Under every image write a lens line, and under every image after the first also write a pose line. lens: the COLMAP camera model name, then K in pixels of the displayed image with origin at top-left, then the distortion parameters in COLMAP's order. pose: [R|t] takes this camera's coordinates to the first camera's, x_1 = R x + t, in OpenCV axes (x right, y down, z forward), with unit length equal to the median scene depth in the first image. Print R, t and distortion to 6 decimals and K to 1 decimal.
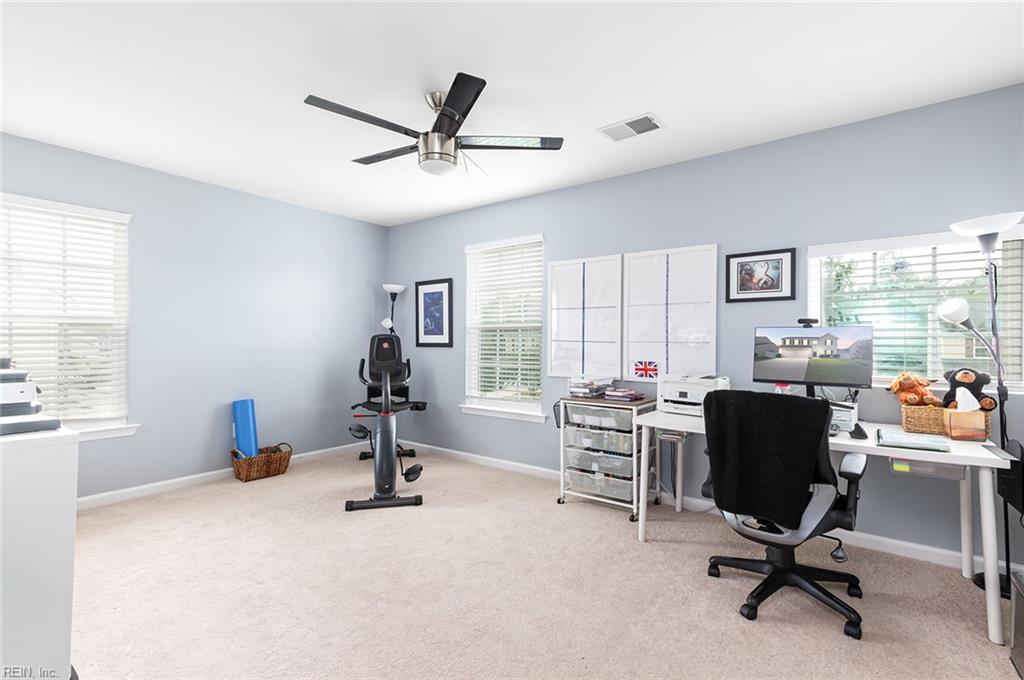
lens RADIAL K [[478.2, 0, 512.0], [0, 478.2, 340.0], [0, 0, 1]] dist [-0.000288, -0.000062]
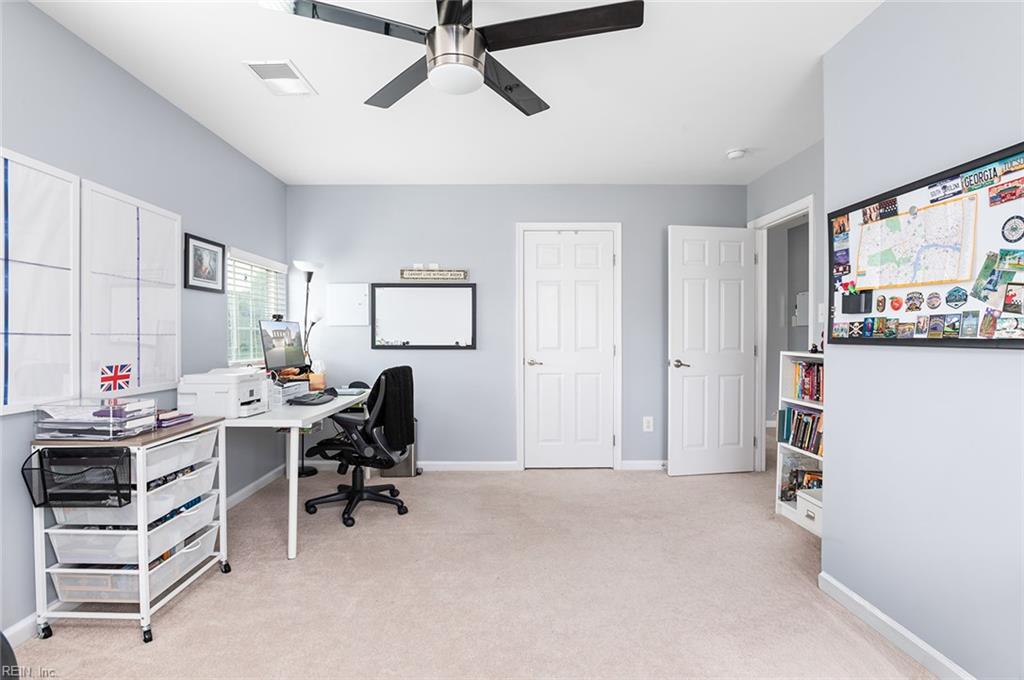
lens RADIAL K [[498.5, 0, 512.0], [0, 498.5, 340.0], [0, 0, 1]] dist [-0.036818, 0.000183]
pose [[-0.633343, -0.010216, 0.773803, -0.550002], [-0.002699, 0.999936, 0.010992, 0.003335], [-0.773866, 0.004874, -0.633330, 1.005095]]
